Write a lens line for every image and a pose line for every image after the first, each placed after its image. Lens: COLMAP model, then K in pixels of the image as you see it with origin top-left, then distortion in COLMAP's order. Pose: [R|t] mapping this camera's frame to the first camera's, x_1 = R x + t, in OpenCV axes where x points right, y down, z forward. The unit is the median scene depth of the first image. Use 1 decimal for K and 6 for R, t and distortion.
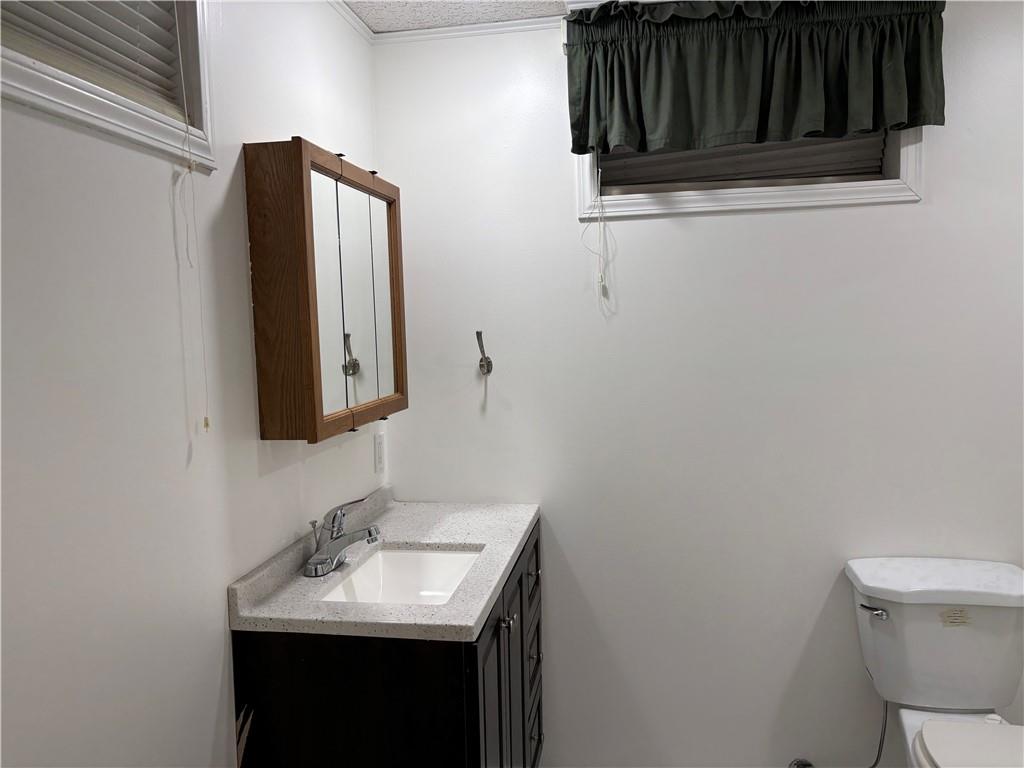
lens RADIAL K [[762.5, 0, 513.1], [0, 762.5, 392.6], [0, 0, 1]] dist [0.014635, -0.022938]
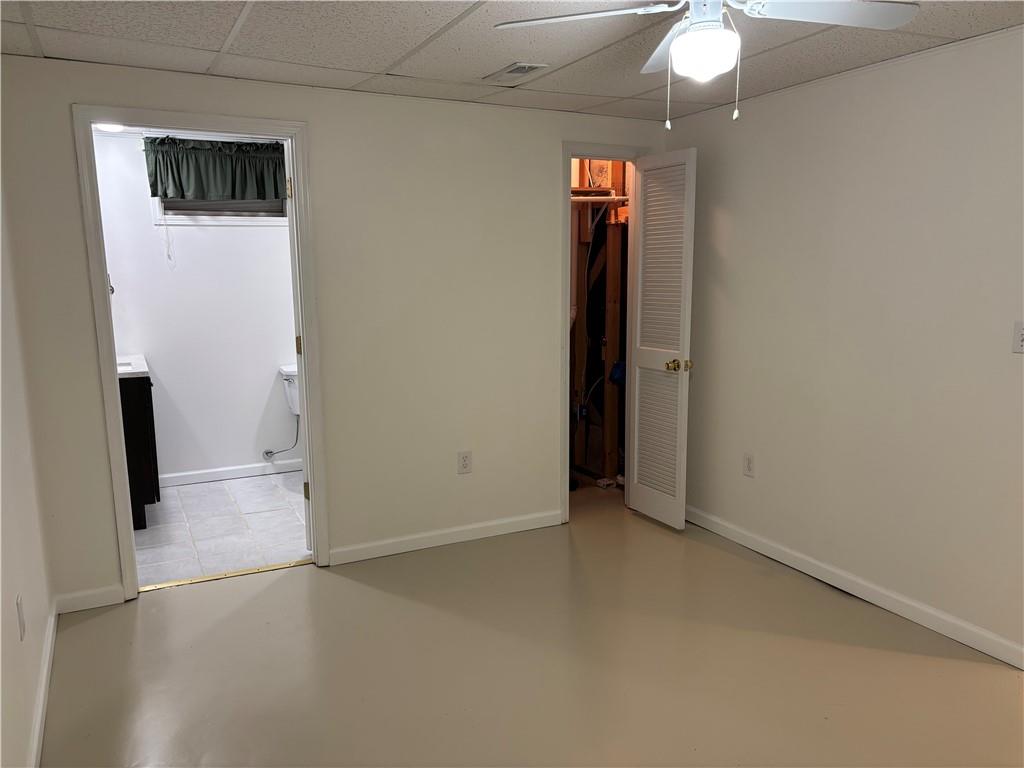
lens RADIAL K [[762.5, 0, 518.3], [0, 762.5, 389.8], [0, 0, 1]] dist [0.014635, -0.022938]
pose [[0.799310, -0.088598, 0.594352, -0.476429], [0.044372, 0.995073, 0.088659, 0.117665], [-0.599278, -0.044493, 0.799303, -1.602789]]
